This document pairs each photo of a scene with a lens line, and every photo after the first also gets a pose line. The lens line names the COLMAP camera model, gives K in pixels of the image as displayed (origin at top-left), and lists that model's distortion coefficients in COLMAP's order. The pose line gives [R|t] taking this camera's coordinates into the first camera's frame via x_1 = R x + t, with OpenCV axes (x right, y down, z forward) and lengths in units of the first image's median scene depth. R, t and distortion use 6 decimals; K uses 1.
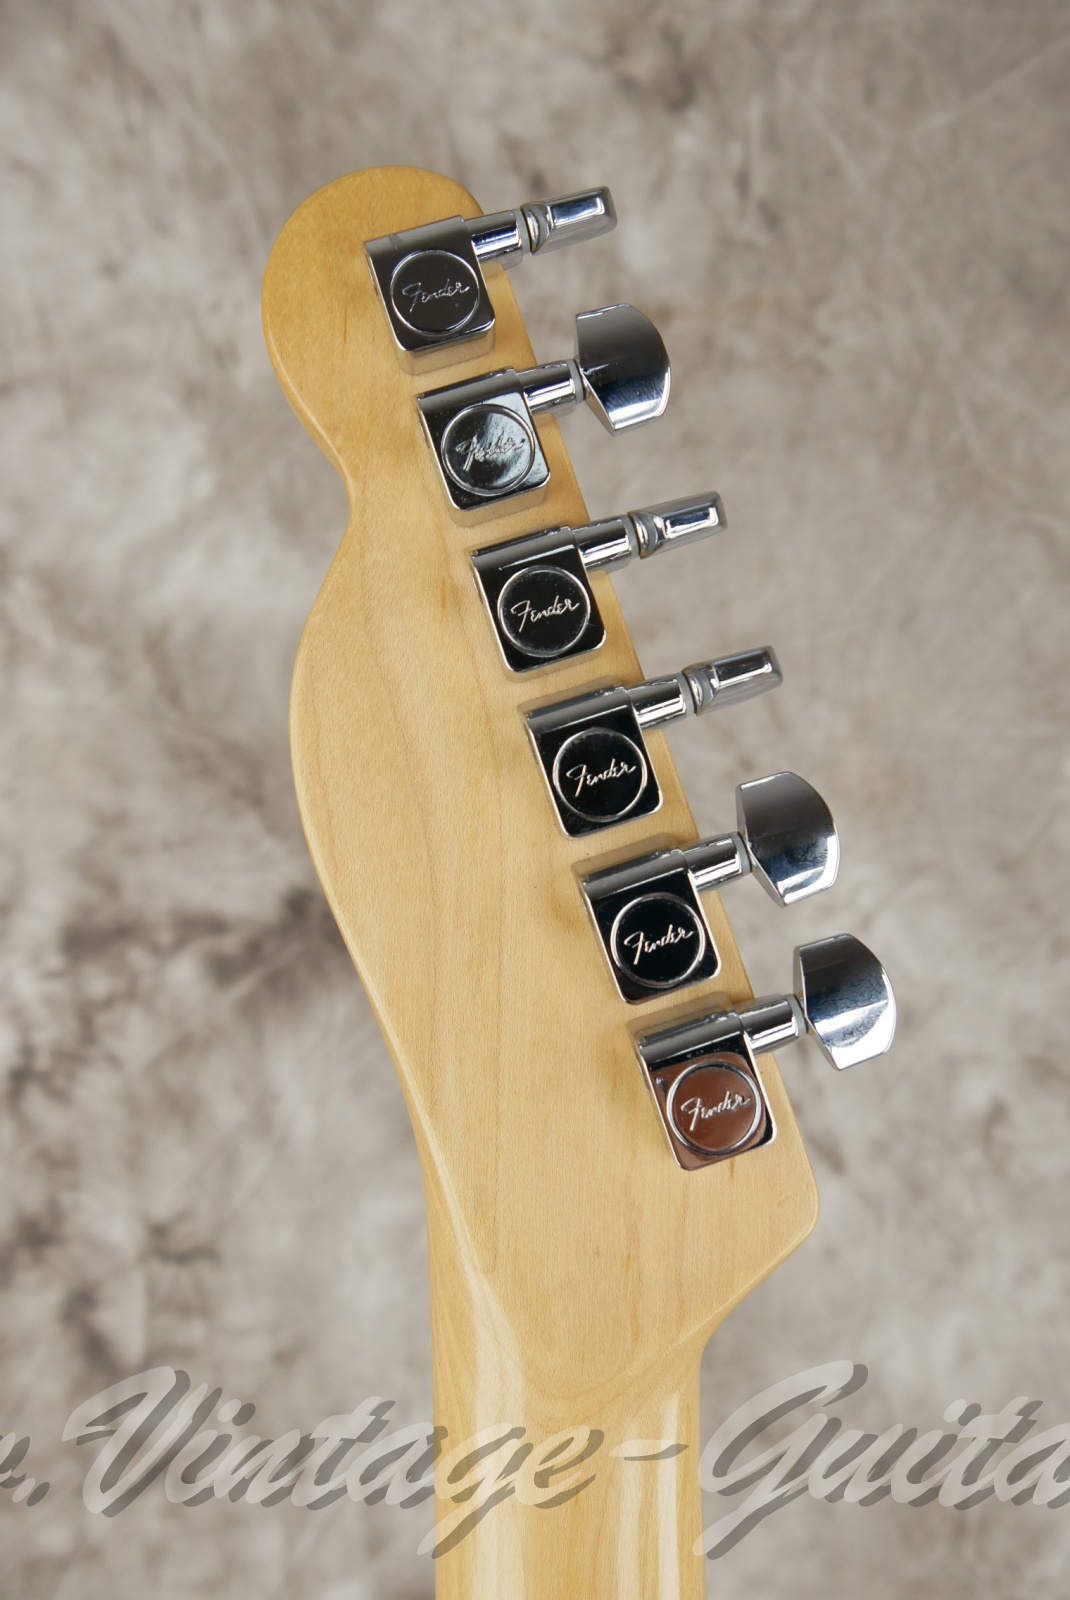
lens RADIAL K [[1395.5, 0, 538.6], [0, 1395.5, 805.5], [0, 0, 1]] dist [-0.062243, 0.035797]
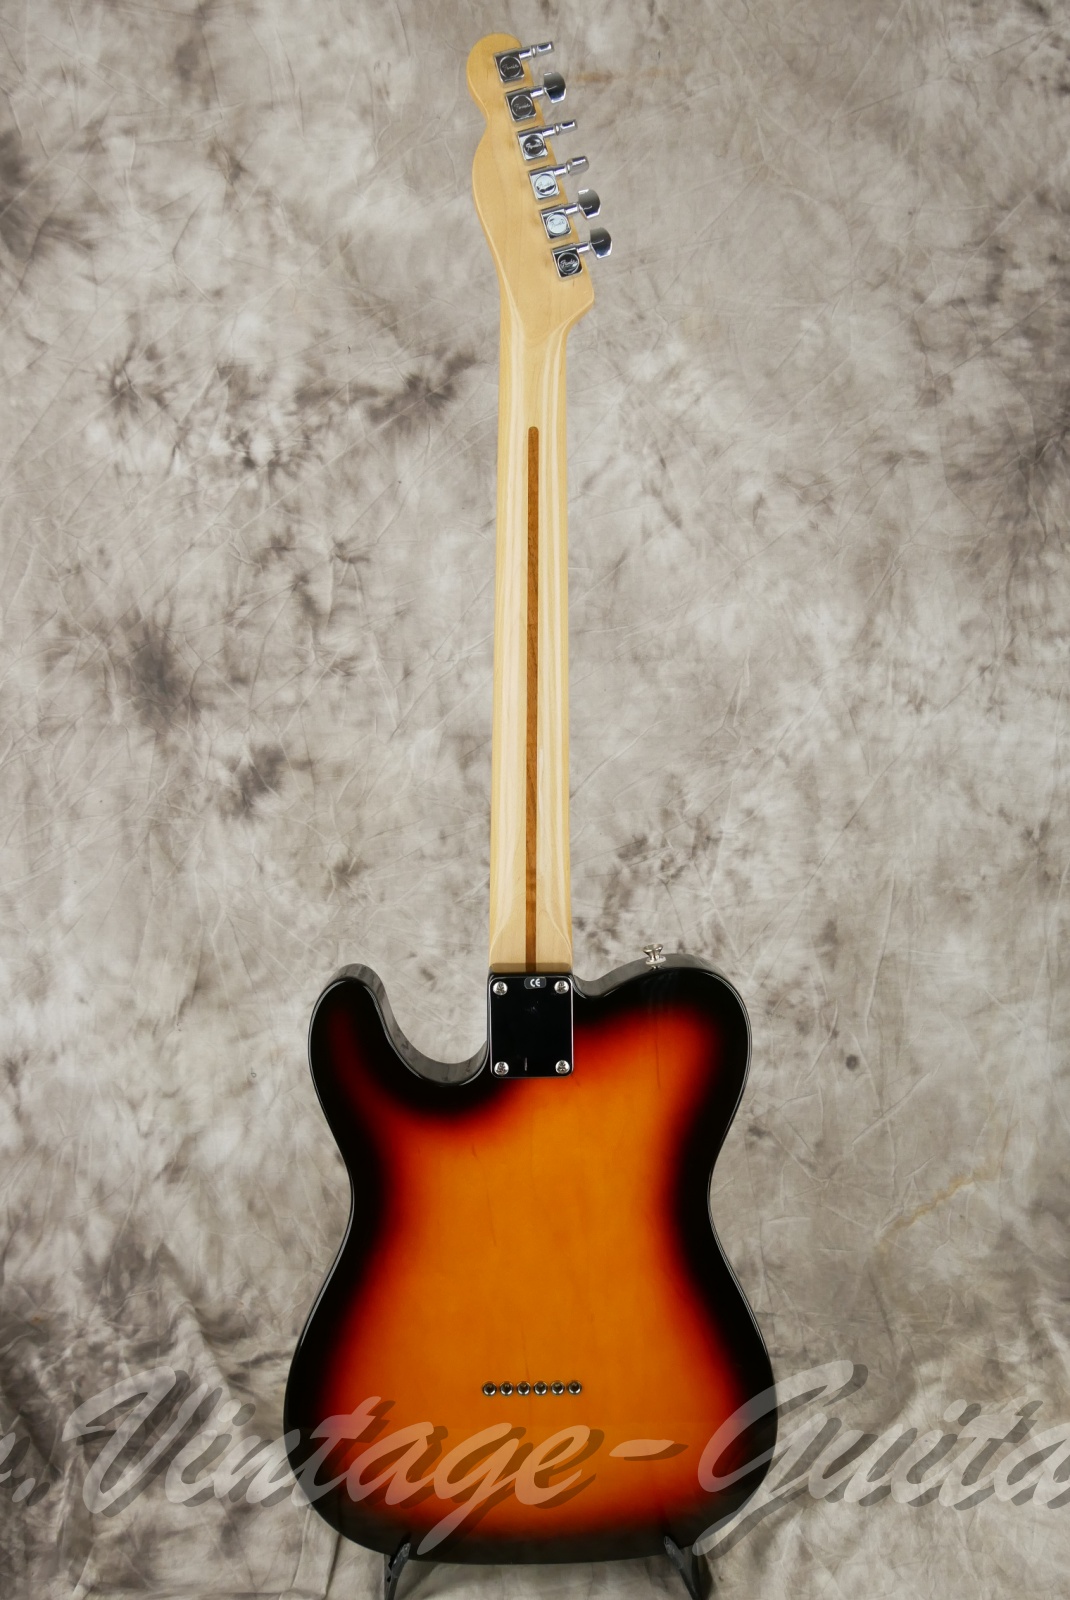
lens RADIAL K [[1395.5, 0, 529.2], [0, 1395.5, 821.7], [0, 0, 1]] dist [-0.062243, 0.035797]
pose [[0.999389, 0.034434, -0.005926, 0.026484], [-0.033108, 0.987456, 0.154381, 0.383333], [0.011167, -0.154091, 0.987994, -1.066903]]
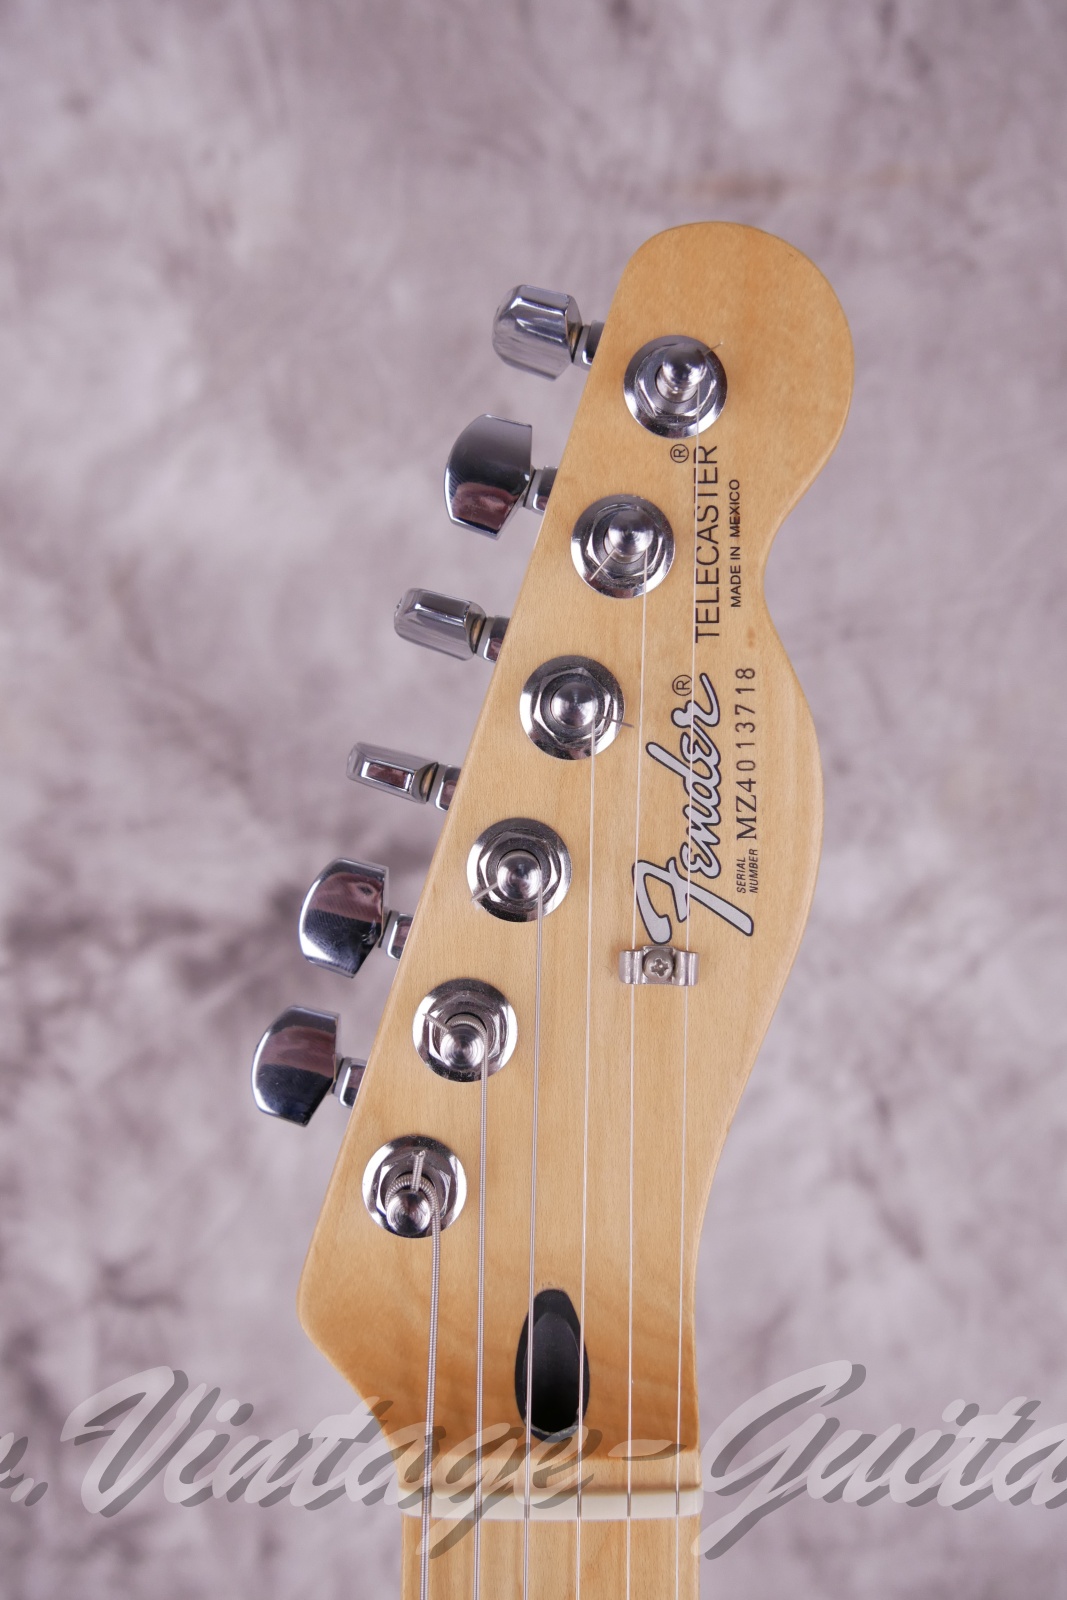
lens RADIAL K [[1395.5, 0, 537.1], [0, 1395.5, 825.2], [0, 0, 1]] dist [-0.062243, 0.035797]
pose [[0.997682, 0.054020, -0.041382, 0.008908], [-0.049848, 0.994136, 0.095963, -0.063470], [0.046323, -0.093677, 0.994524, 0.185453]]
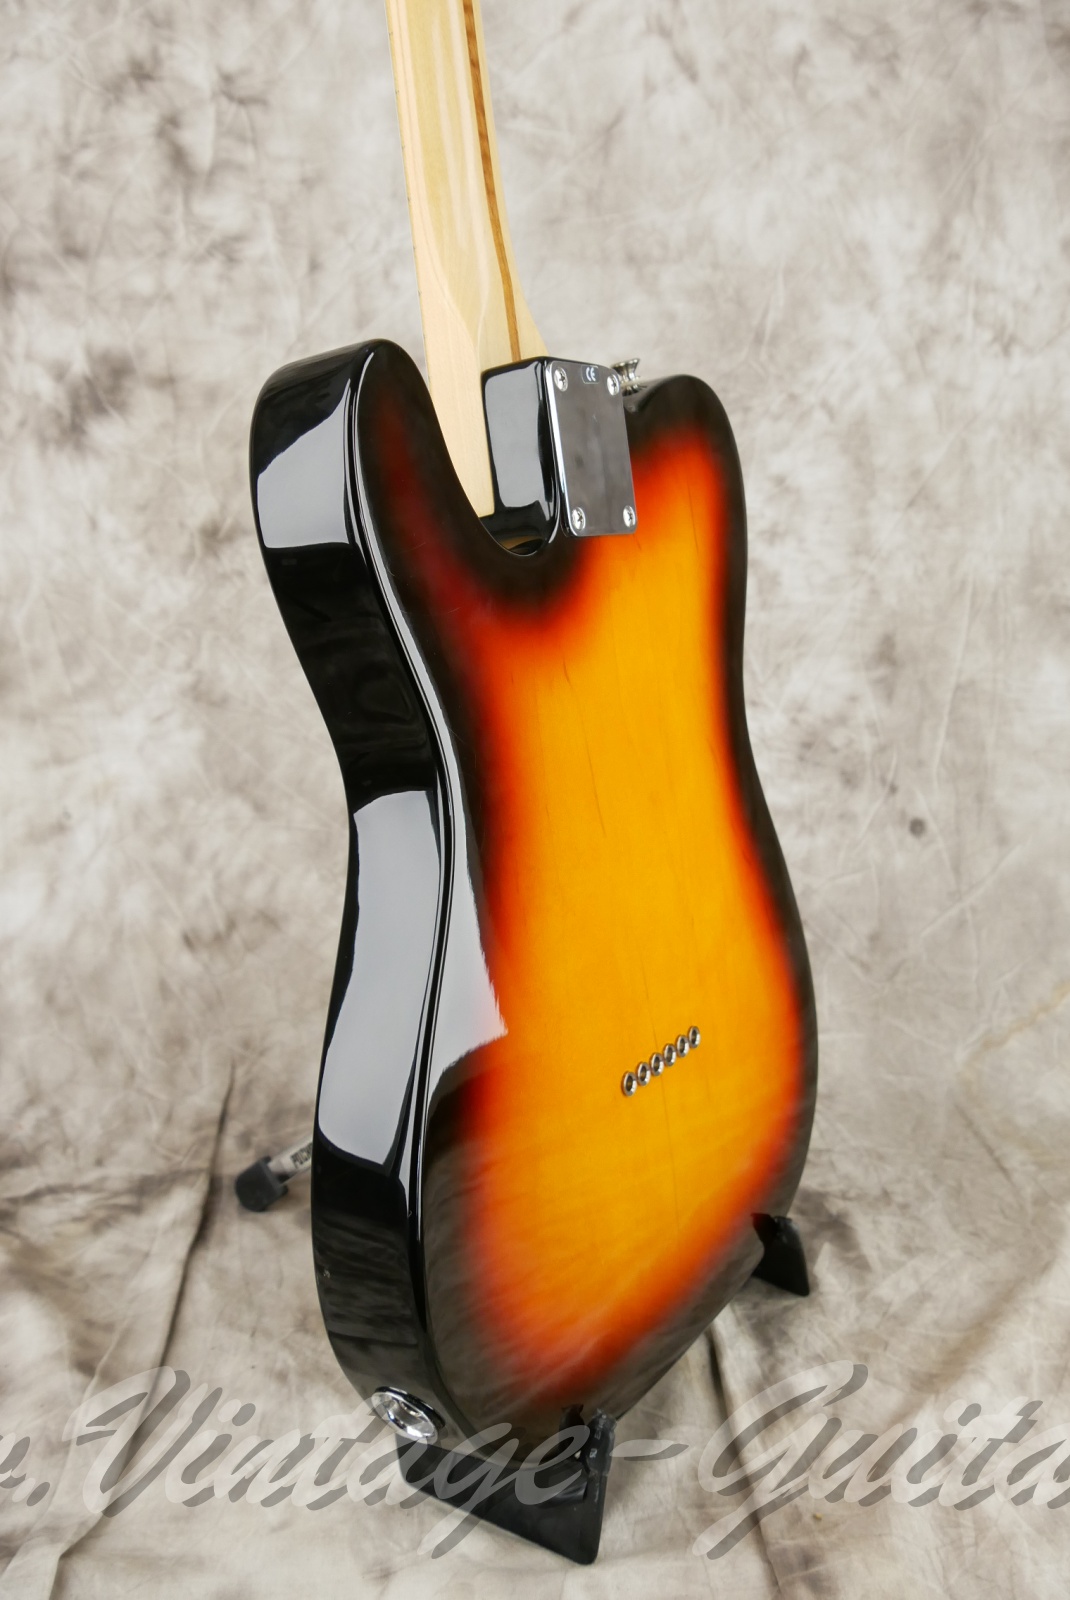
lens RADIAL K [[1395.5, 0, 536.5], [0, 1395.5, 801.3], [0, 0, 1]] dist [-0.062243, 0.035797]
pose [[0.995828, 0.061434, 0.067475, -0.002477], [-0.067517, 0.993475, 0.091921, 0.907394], [-0.061387, -0.096093, 0.993478, -0.523820]]
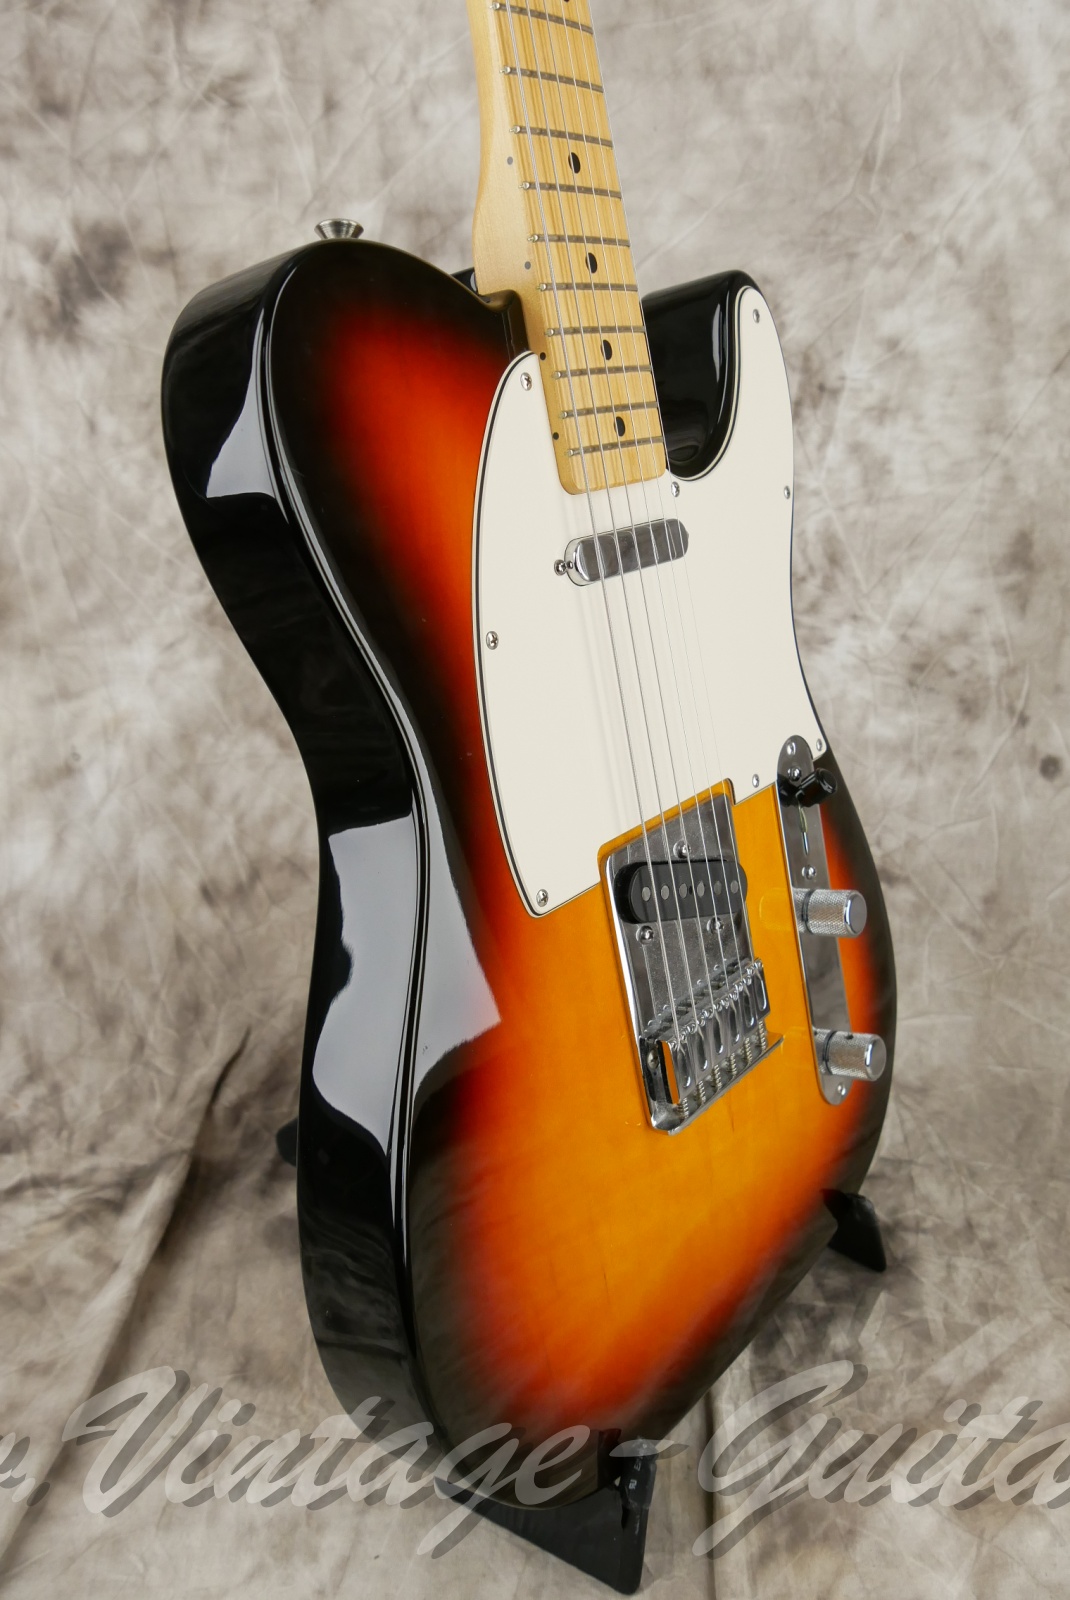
lens RADIAL K [[1395.5, 0, 535.3], [0, 1395.5, 806.6], [0, 0, 1]] dist [-0.062243, 0.035797]
pose [[0.995358, 0.063228, -0.072555, 0.140525], [-0.045160, 0.972602, 0.228046, 0.816135], [0.084986, -0.223711, 0.970943, -0.321619]]
